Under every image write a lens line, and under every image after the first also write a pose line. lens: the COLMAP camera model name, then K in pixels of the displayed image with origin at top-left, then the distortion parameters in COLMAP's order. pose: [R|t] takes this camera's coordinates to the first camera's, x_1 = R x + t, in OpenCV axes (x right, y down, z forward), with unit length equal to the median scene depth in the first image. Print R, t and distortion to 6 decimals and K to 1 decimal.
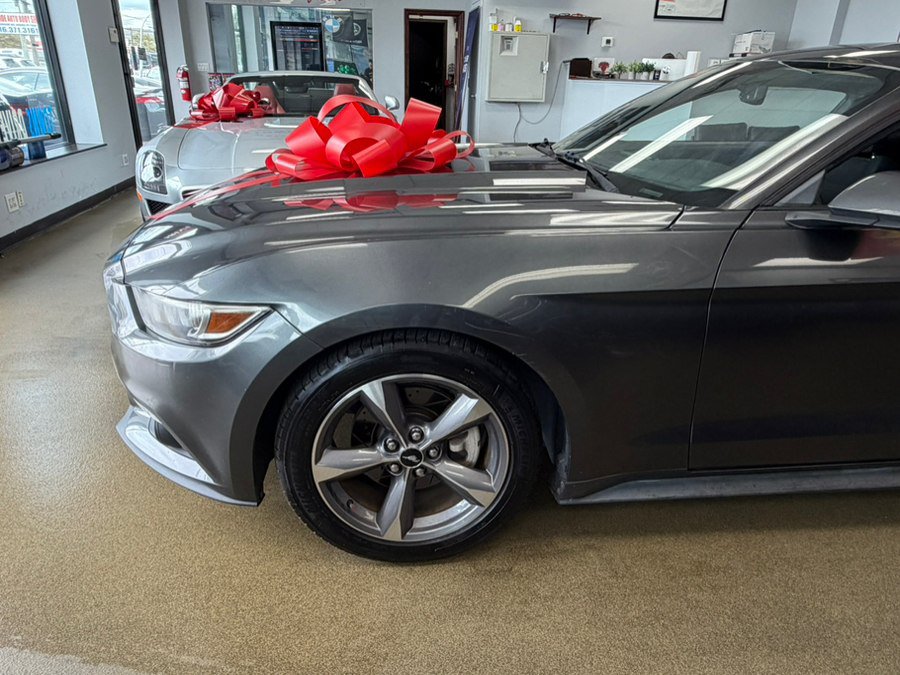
lens RADIAL K [[621.1, 0, 444.0], [0, 621.1, 337.6], [0, 0, 1]] dist [0.005317, 0.000226]
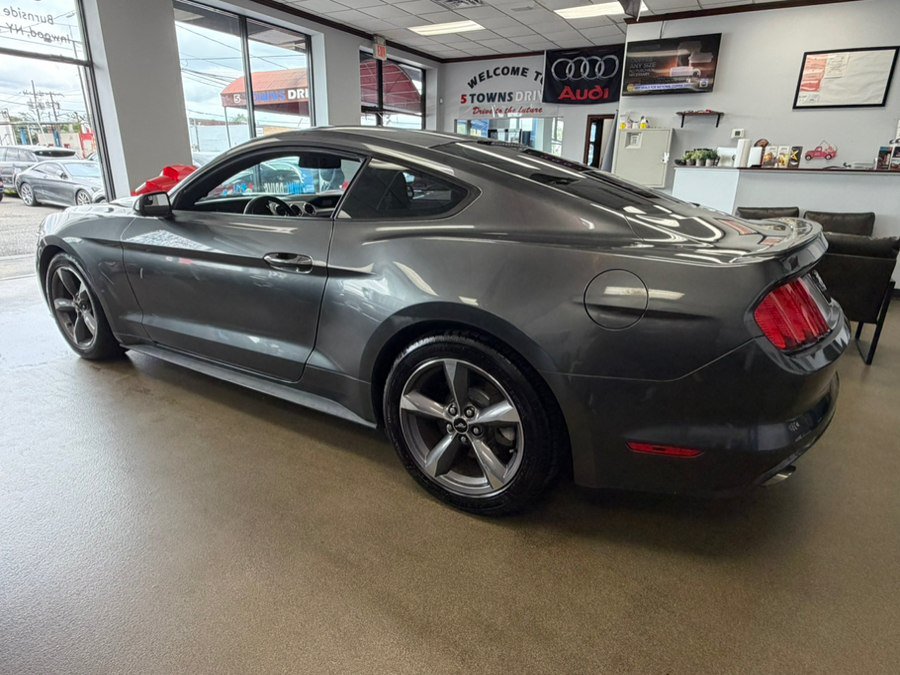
lens RADIAL K [[539.2, 0, 434.1], [0, 539.2, 335.2], [0, 0, 1]] dist [0.011623, -0.006695]
pose [[0.787946, 0.179140, -0.589109, 1.841762], [-0.241705, 0.969936, -0.028341, 0.024149], [0.566321, 0.164722, 0.807556, 0.103626]]
